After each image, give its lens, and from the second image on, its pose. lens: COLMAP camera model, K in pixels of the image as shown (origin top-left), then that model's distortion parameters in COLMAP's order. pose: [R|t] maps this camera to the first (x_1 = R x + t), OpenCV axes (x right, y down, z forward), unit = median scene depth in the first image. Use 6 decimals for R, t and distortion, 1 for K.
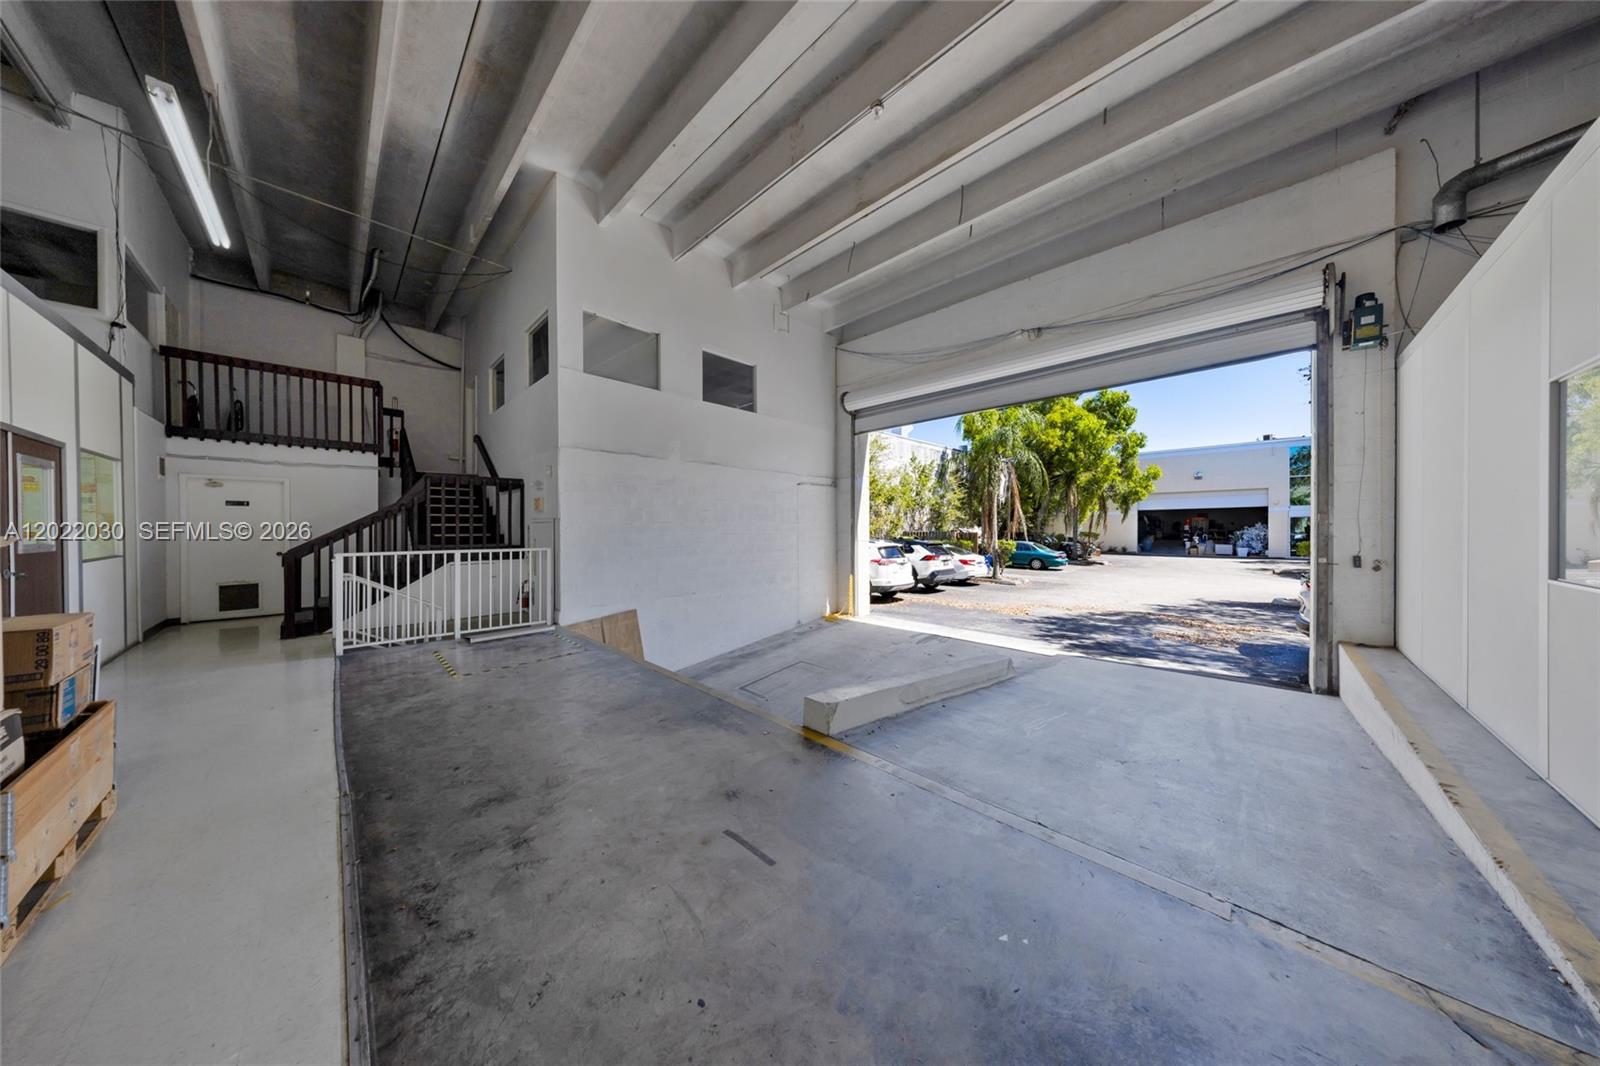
lens RADIAL K [[468.7, 0, 804.5], [0, 468.7, 529.6], [0, 0, 1]] dist [0.000306, 0.000096]
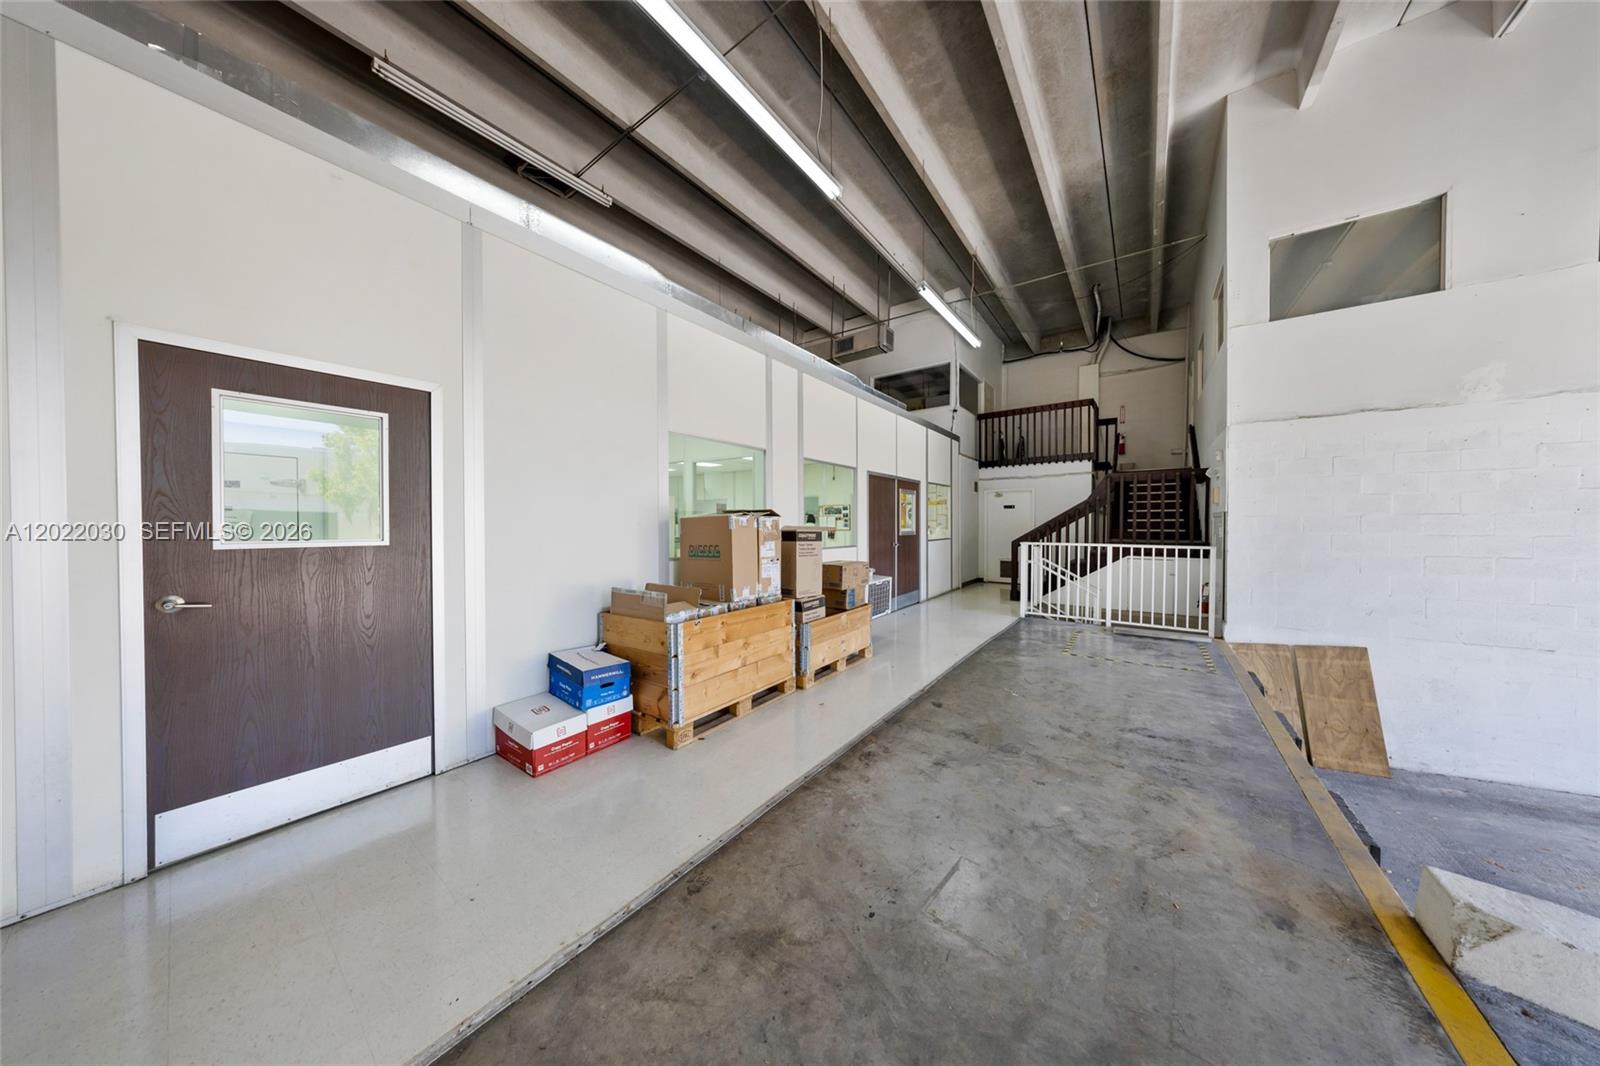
lens RADIAL K [[468.7, 0, 796.9], [0, 468.7, 527.3], [0, 0, 1]] dist [0.000306, 0.000096]
pose [[0.128912, 0.008336, -0.991621, 0.196371], [-0.003876, 0.999961, 0.007902, 0.000053], [0.991648, 0.002825, 0.128939, 0.134806]]
